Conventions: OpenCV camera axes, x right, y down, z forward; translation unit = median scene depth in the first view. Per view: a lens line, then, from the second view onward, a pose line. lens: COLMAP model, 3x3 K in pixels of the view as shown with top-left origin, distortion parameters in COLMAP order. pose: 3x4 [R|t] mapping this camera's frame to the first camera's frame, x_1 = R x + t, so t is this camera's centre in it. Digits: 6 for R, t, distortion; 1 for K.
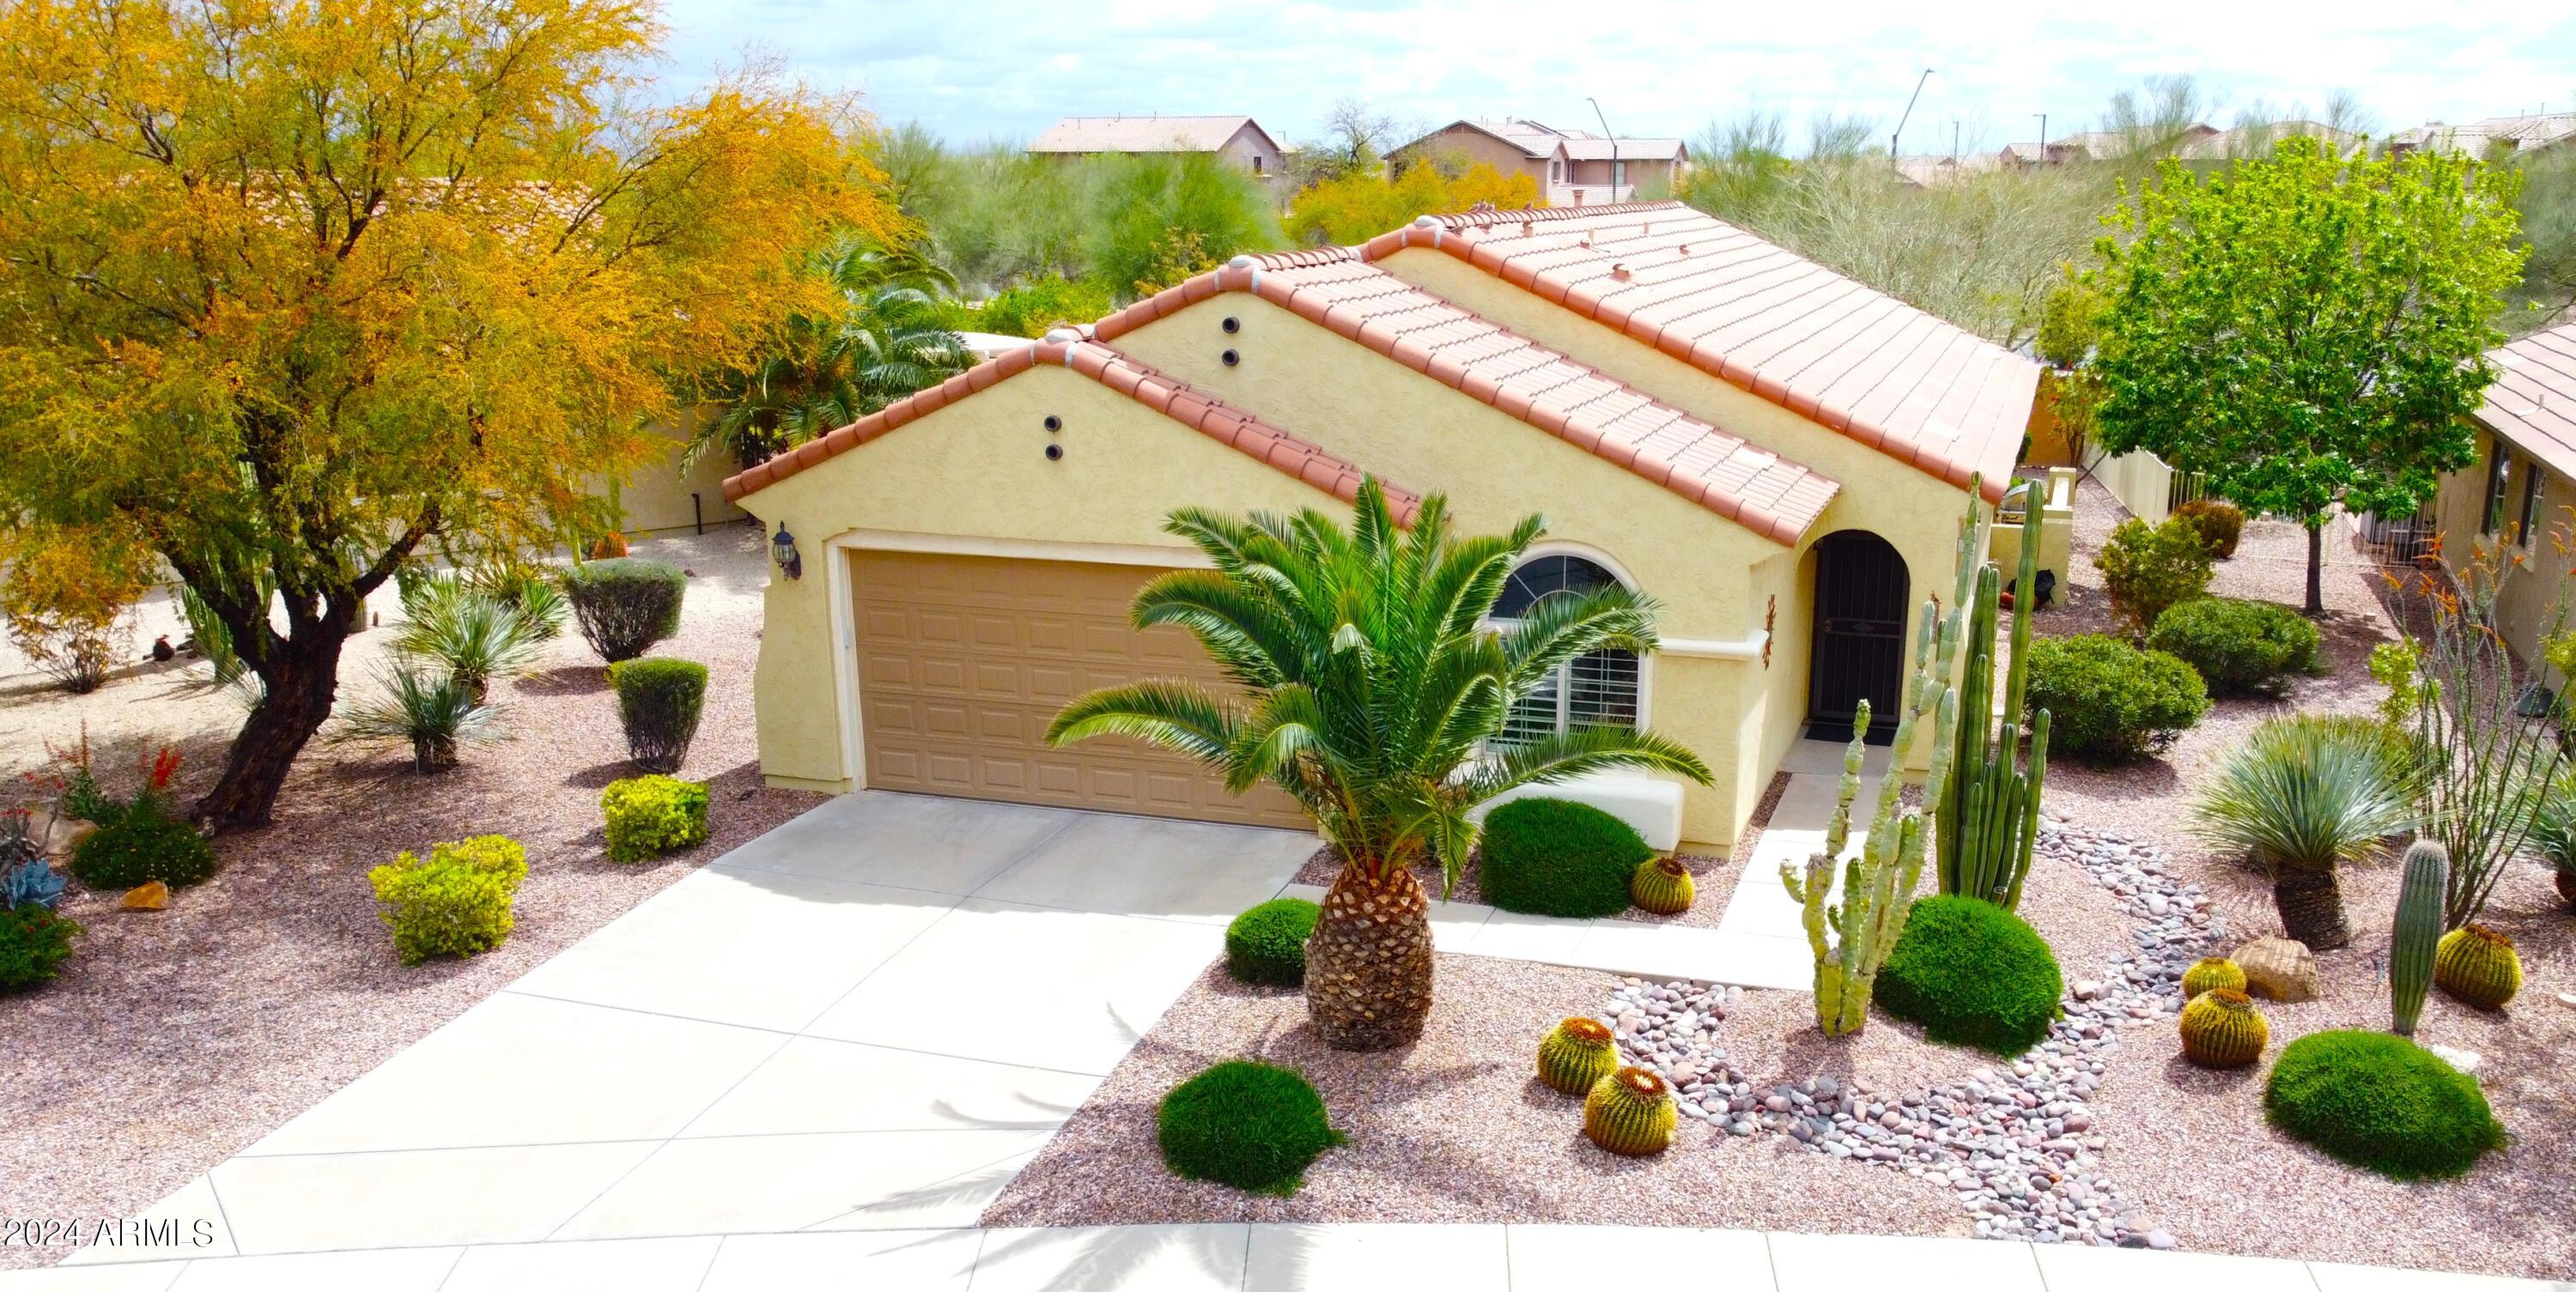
lens RADIAL K [[2135.9, 0, 1375.4], [0, 2135.9, 778.3], [0, 0, 1]] dist [0.004838, -0.009589]
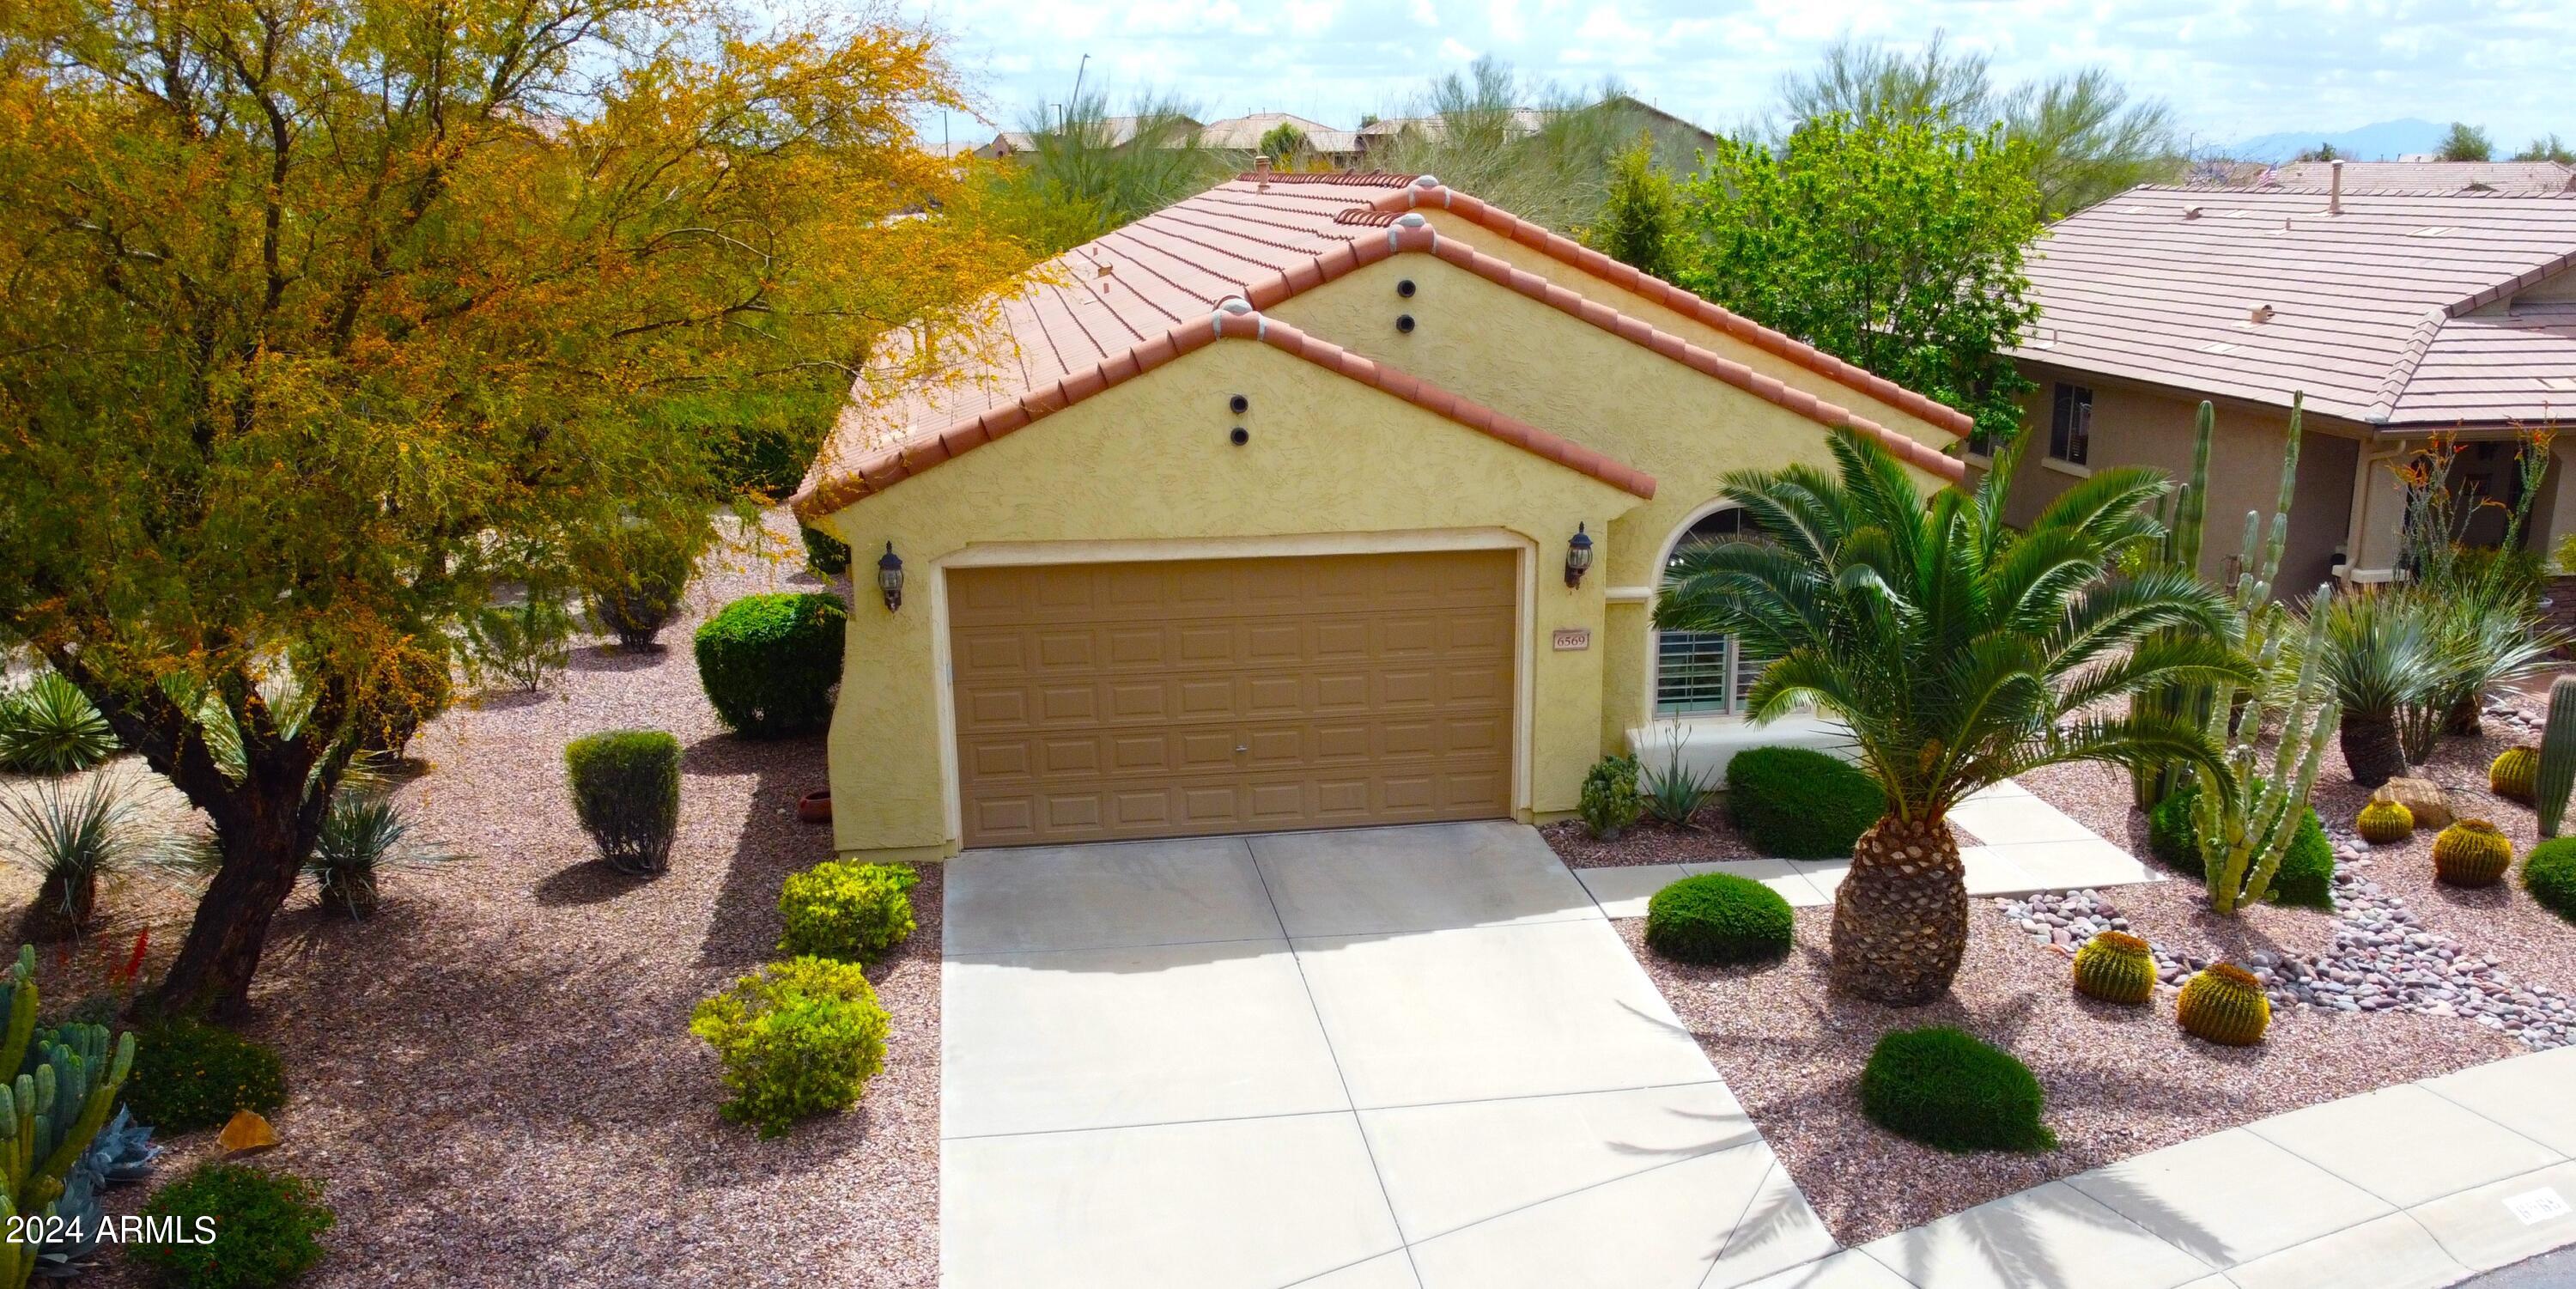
lens RADIAL K [[2136.3, 0, 1375.4], [0, 2136.3, 776.8], [0, 0, 1]] dist [0.004838, -0.009589]
pose [[0.877111, -0.132361, 0.461689, -0.544472], [0.130944, 0.990762, 0.035275, -0.036518], [-0.462093, 0.029515, 0.886340, 0.190052]]
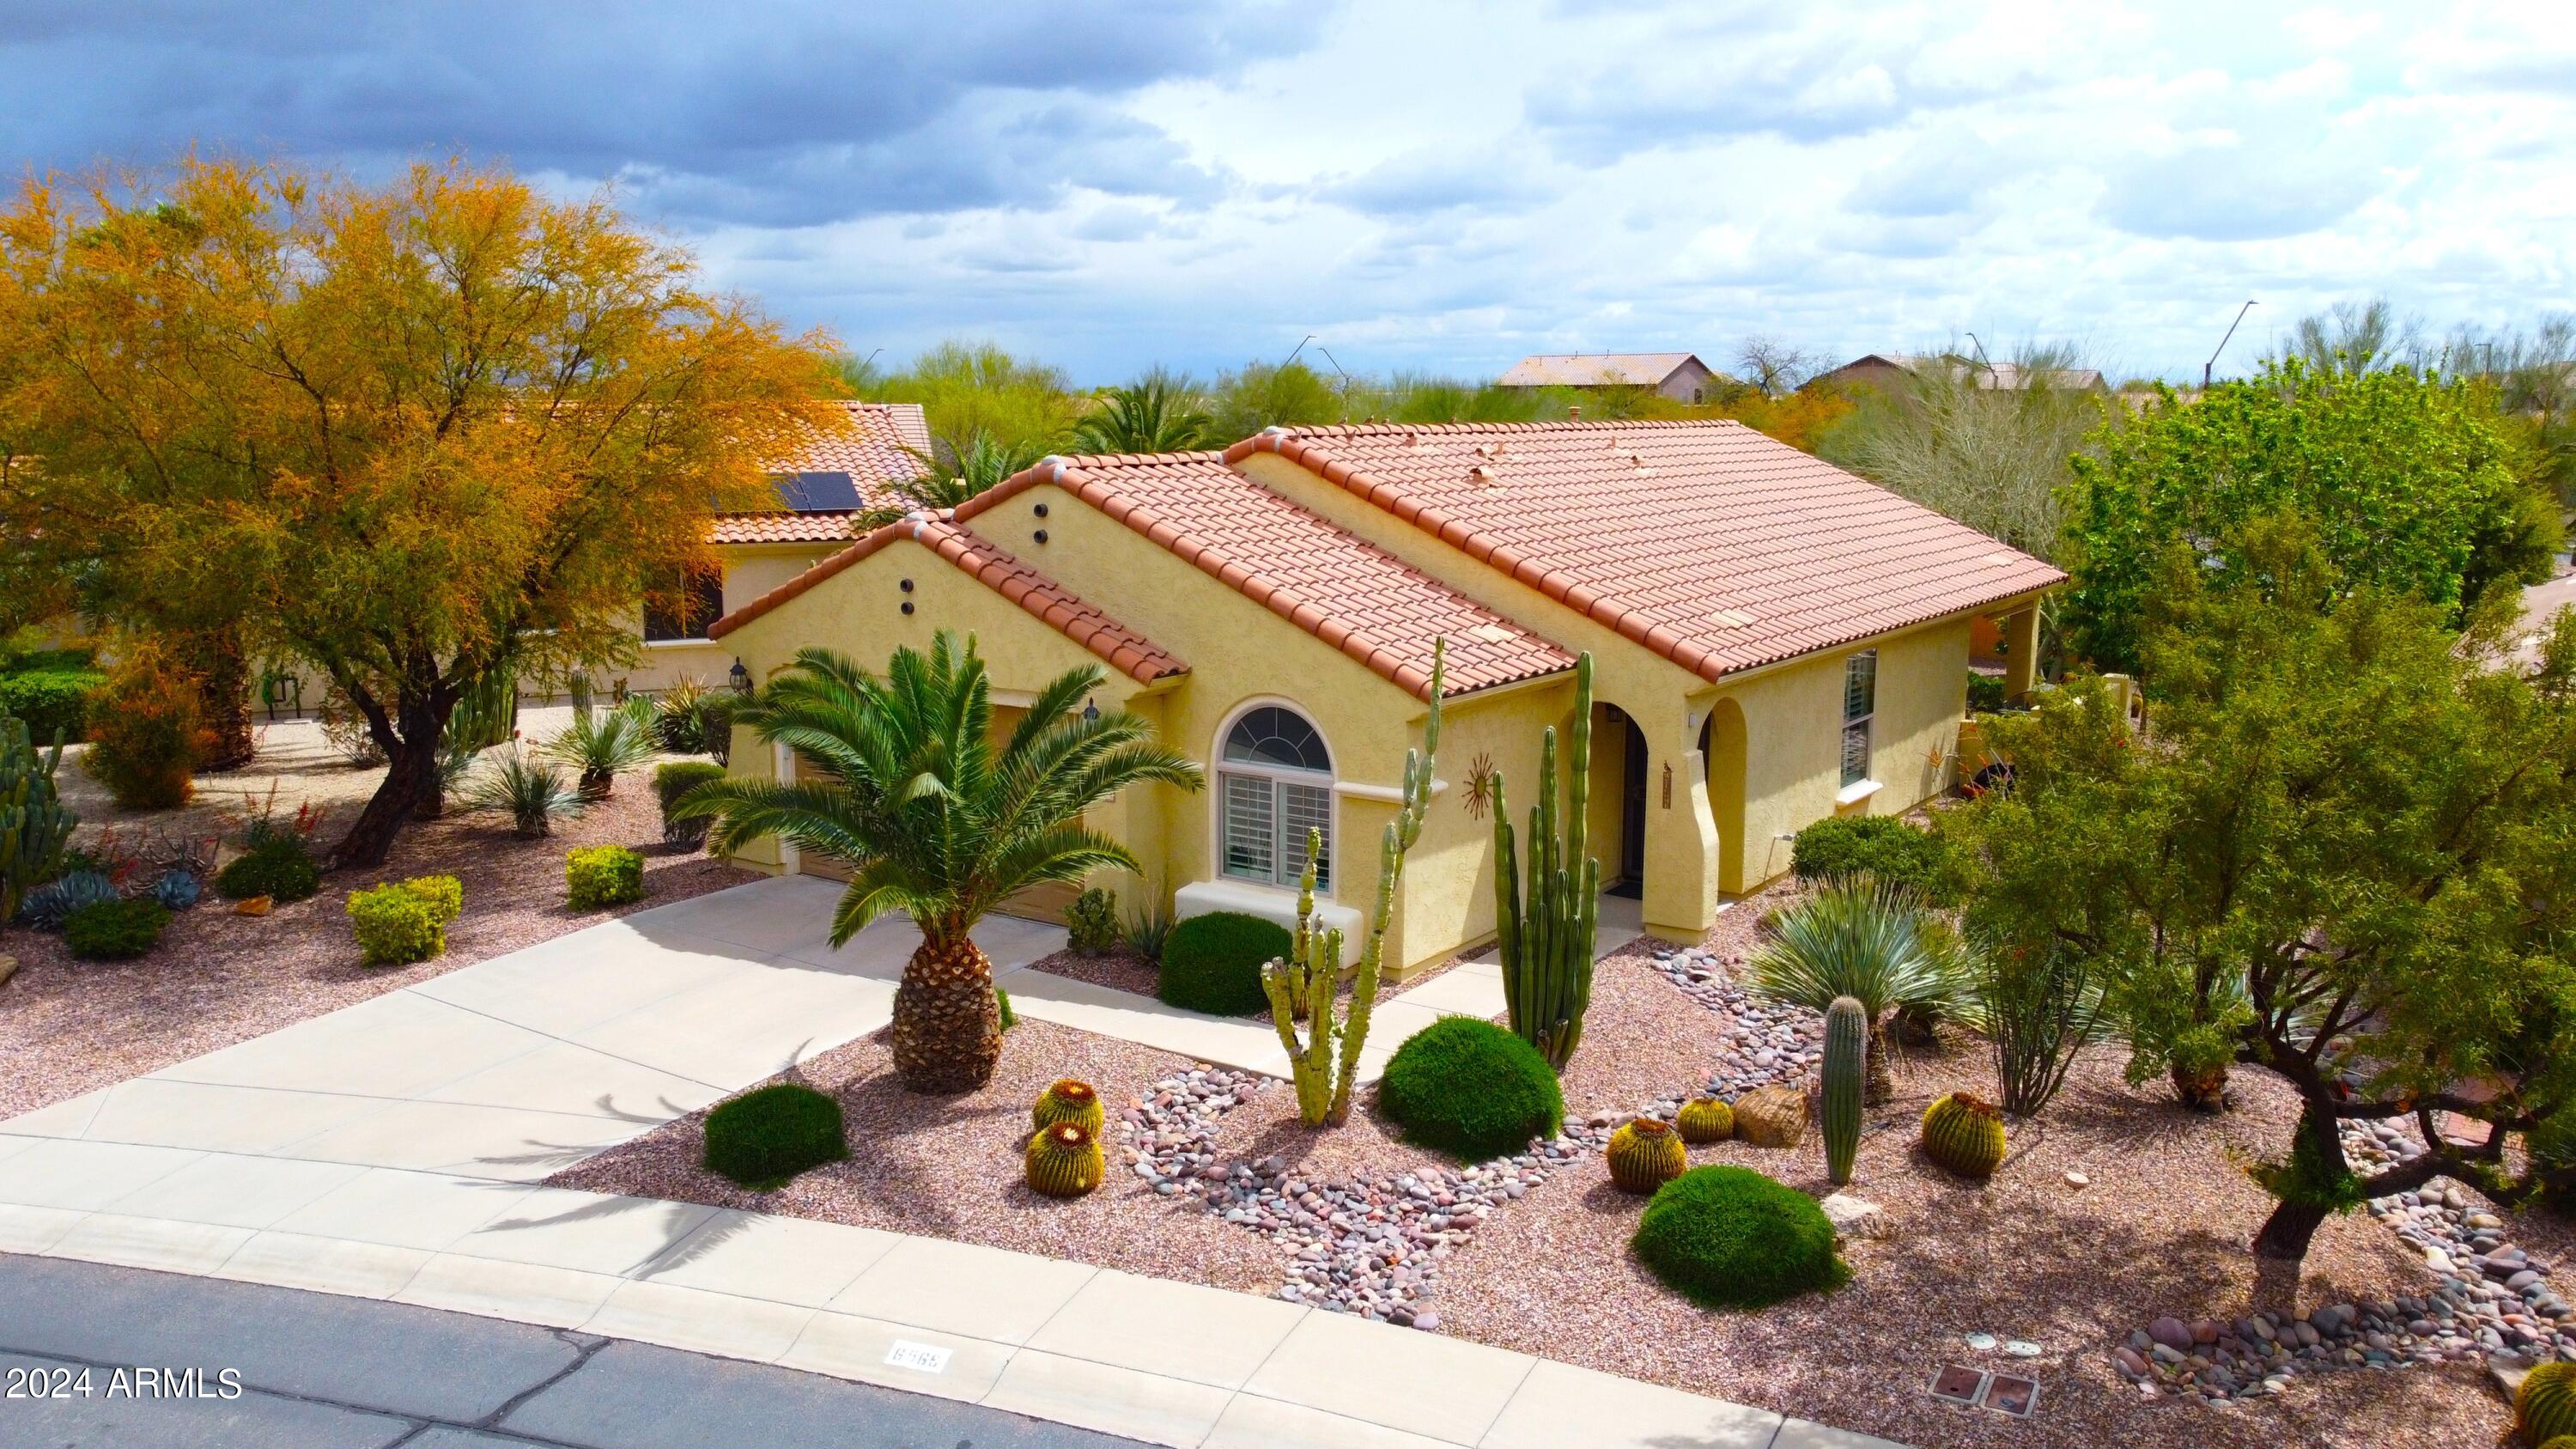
lens RADIAL K [[1950.7, 0, 1262.5], [0, 1950.7, 723.8], [0, 0, 1]] dist [0.008385, 0.000536]
pose [[0.951522, 0.047713, -0.303859, 0.406701], [-0.082082, 0.991458, -0.101354, 0.013365], [0.296427, 0.121382, 0.947311, -0.012775]]
